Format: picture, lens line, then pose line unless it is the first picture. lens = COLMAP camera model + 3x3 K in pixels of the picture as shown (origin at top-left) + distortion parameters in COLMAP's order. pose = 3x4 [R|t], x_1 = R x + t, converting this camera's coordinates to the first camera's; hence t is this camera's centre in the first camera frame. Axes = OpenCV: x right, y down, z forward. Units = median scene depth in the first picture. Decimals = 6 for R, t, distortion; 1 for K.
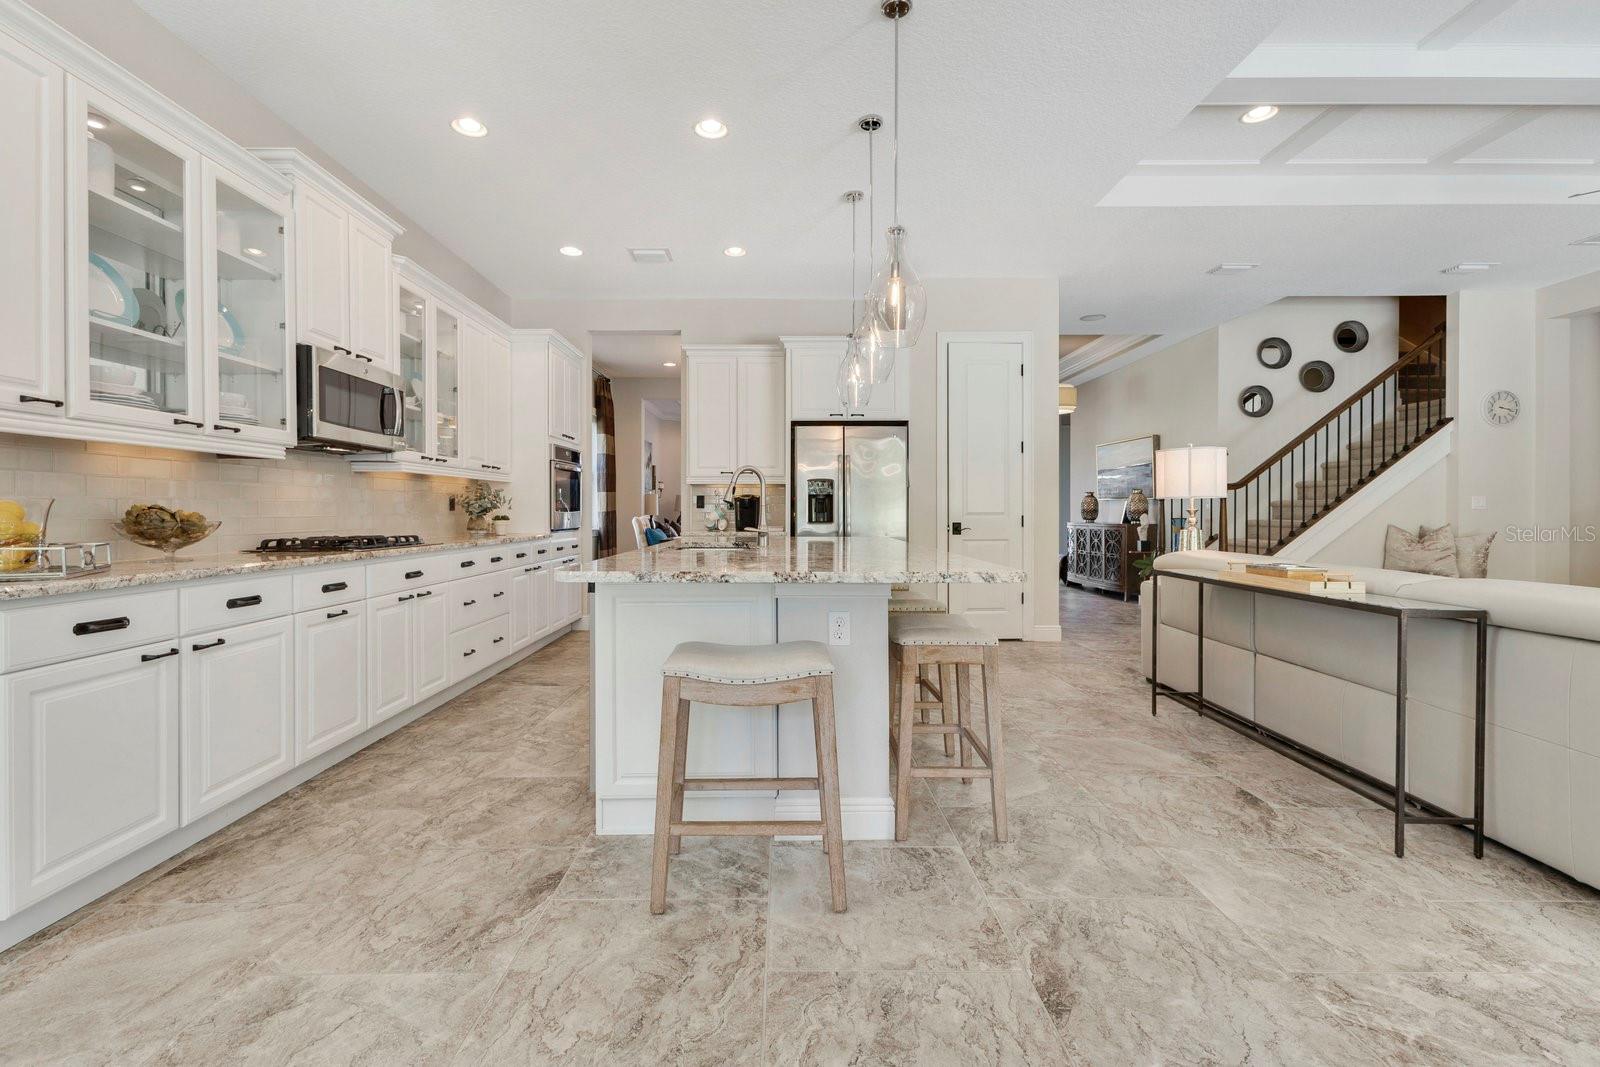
lens RADIAL K [[698.0, 0, 792.4], [0, 698.0, 514.9], [0, 0, 1]] dist [0.004702, 0.000168]
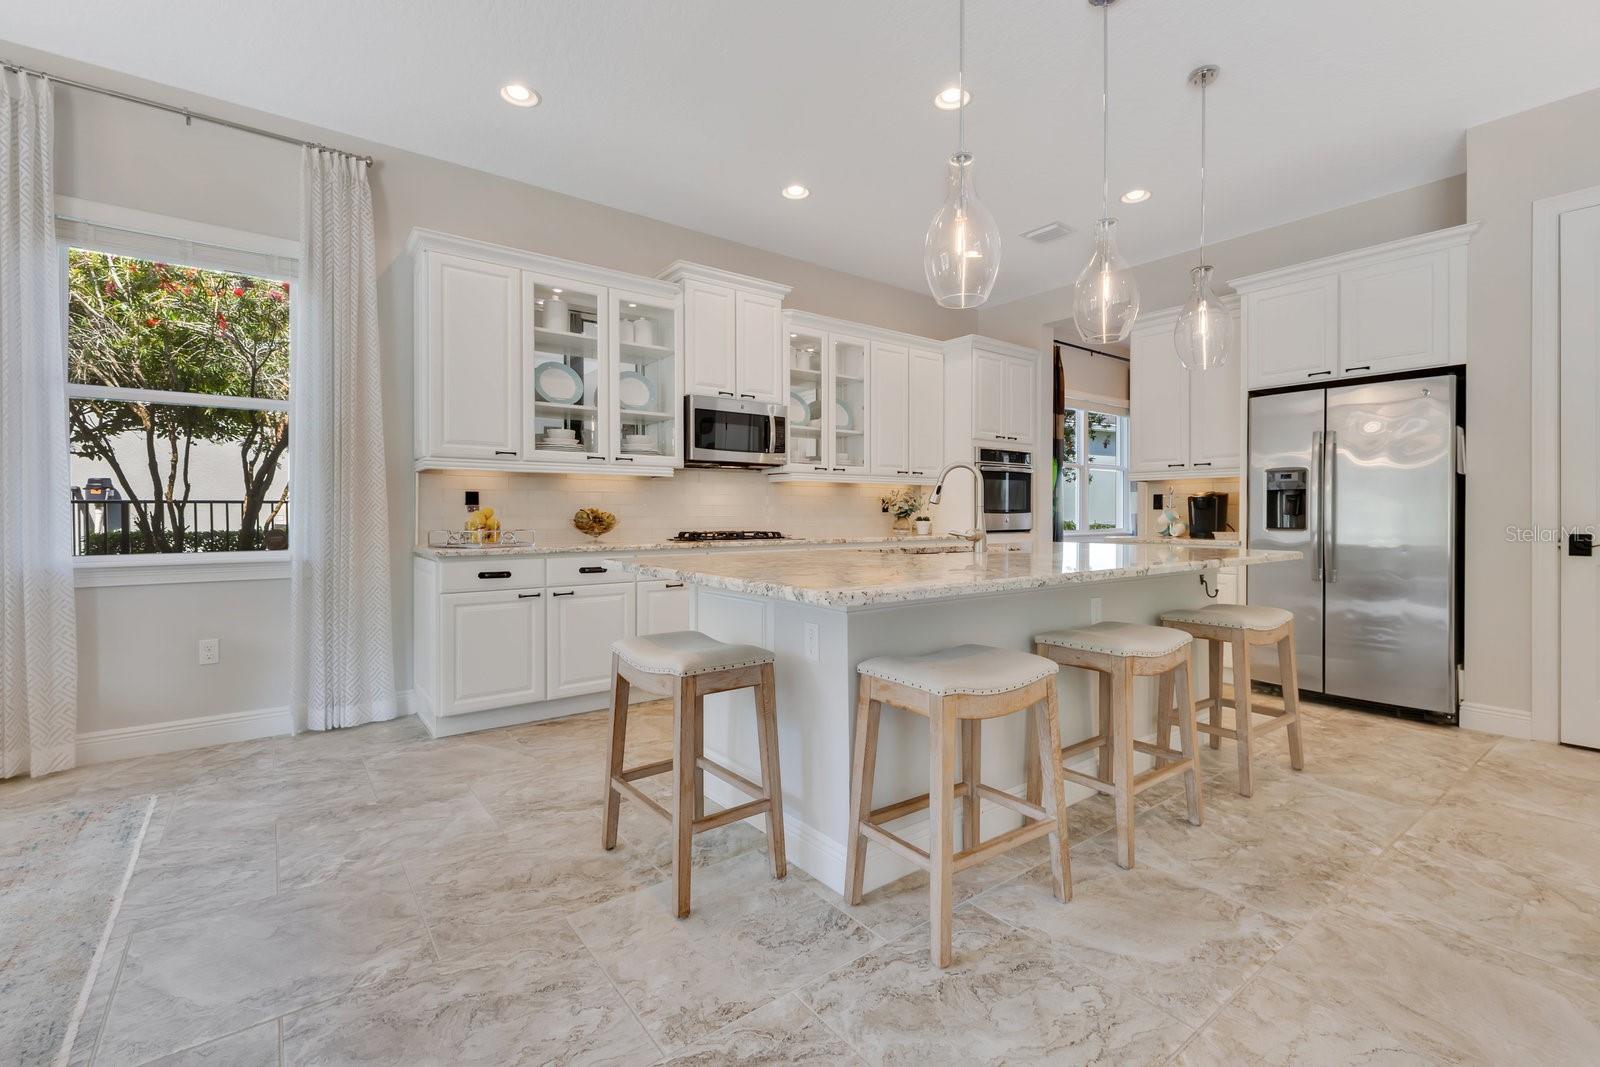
lens RADIAL K [[706.0, 0, 810.8], [0, 706.0, 514.8], [0, 0, 1]] dist [0.004724, 0.000109]
pose [[0.606245, 0.003615, -0.795269, 0.537770], [-0.005465, 0.999985, 0.000380, -0.001994], [0.795259, 0.004116, 0.606256, 0.296980]]
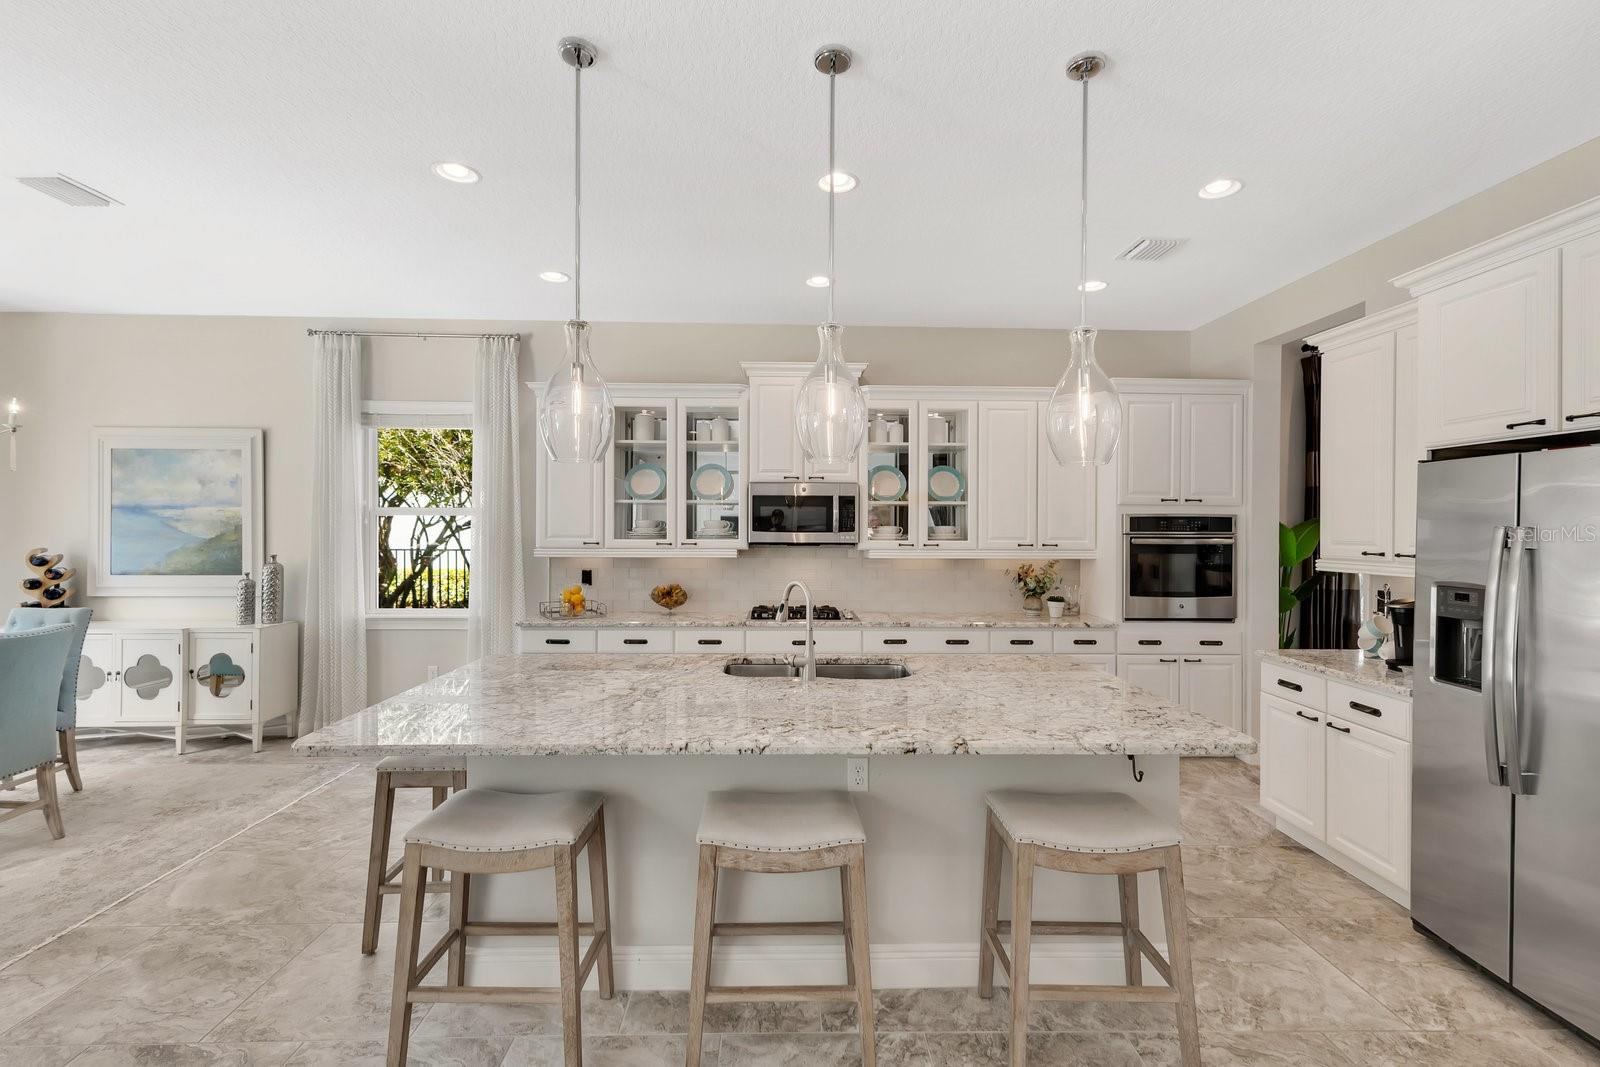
lens RADIAL K [[691.3, 0, 800.0], [0, 691.3, 533.5], [0, 0, 1]] dist [0.011672, -0.000211]
pose [[0.017994, 0.011379, -0.999773, 0.763949], [-0.011413, 0.999872, 0.011174, -0.135536], [0.999773, 0.011209, 0.018121, 0.978899]]
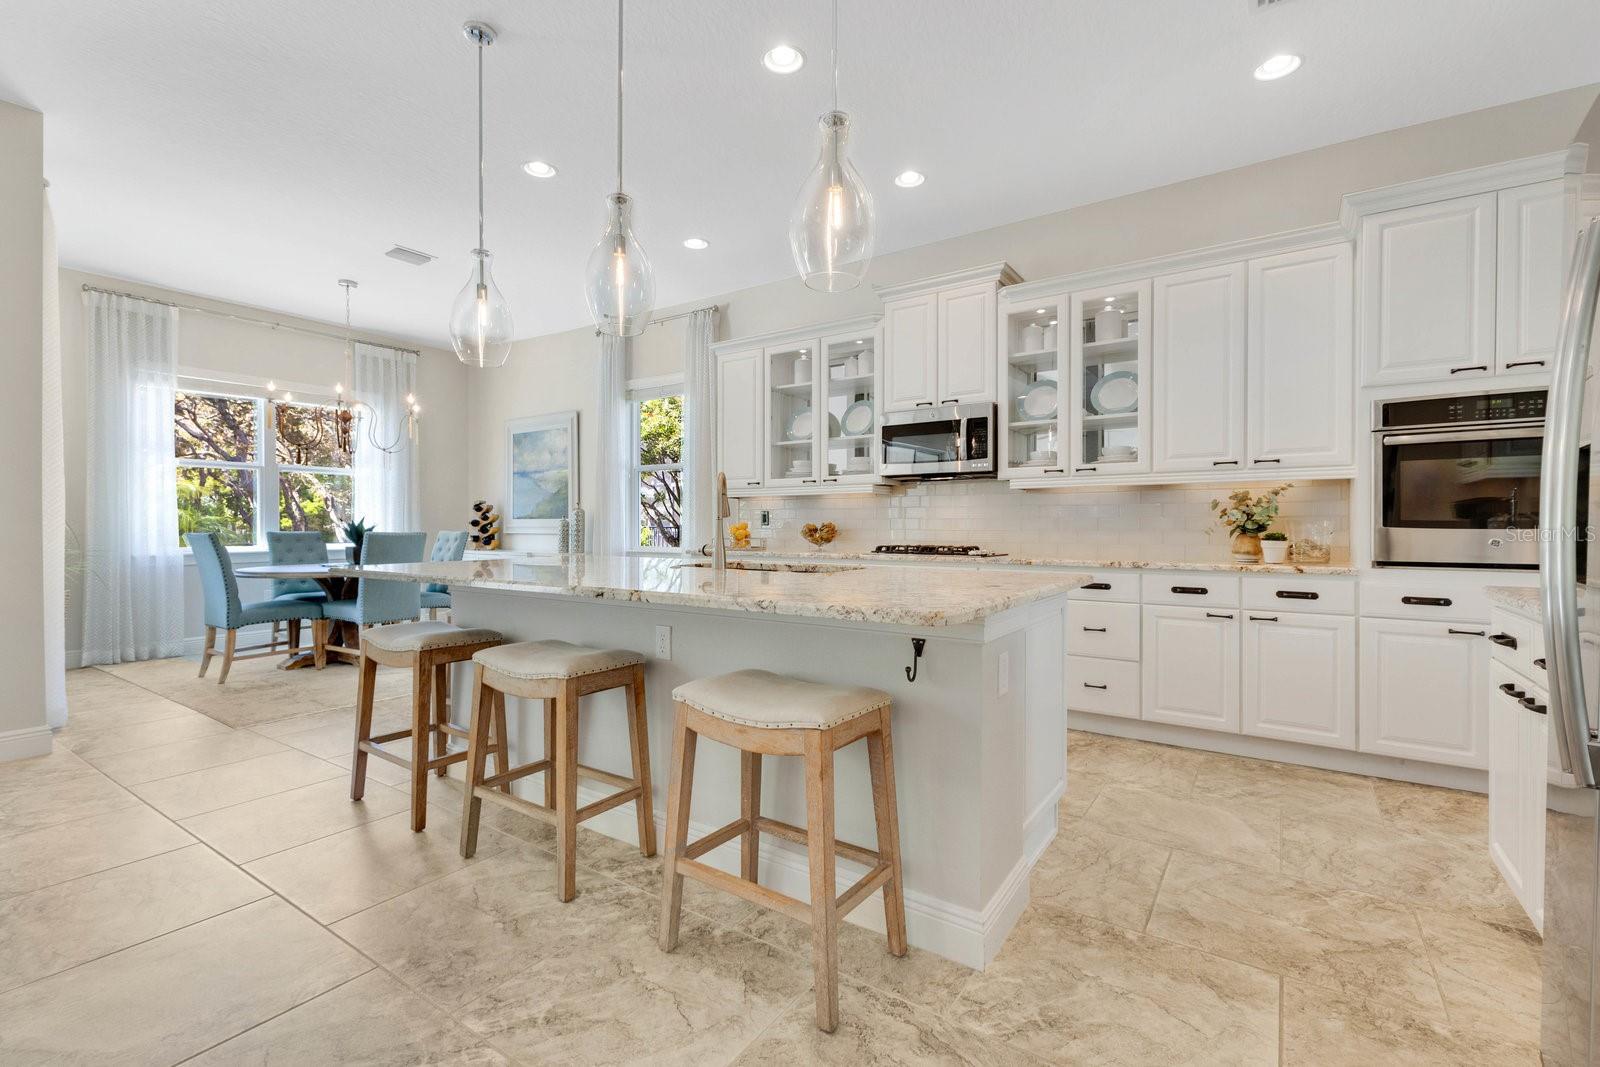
lens RADIAL K [[705.9, 0, 800.1], [0, 705.9, 537.6], [0, 0, 1]] dist [0.006666, -0.000124]
pose [[-0.568904, 0.016708, -0.822234, 0.581584], [-0.003183, 0.999741, 0.022518, -0.012070], [0.822398, 0.015428, -0.568703, 1.546283]]
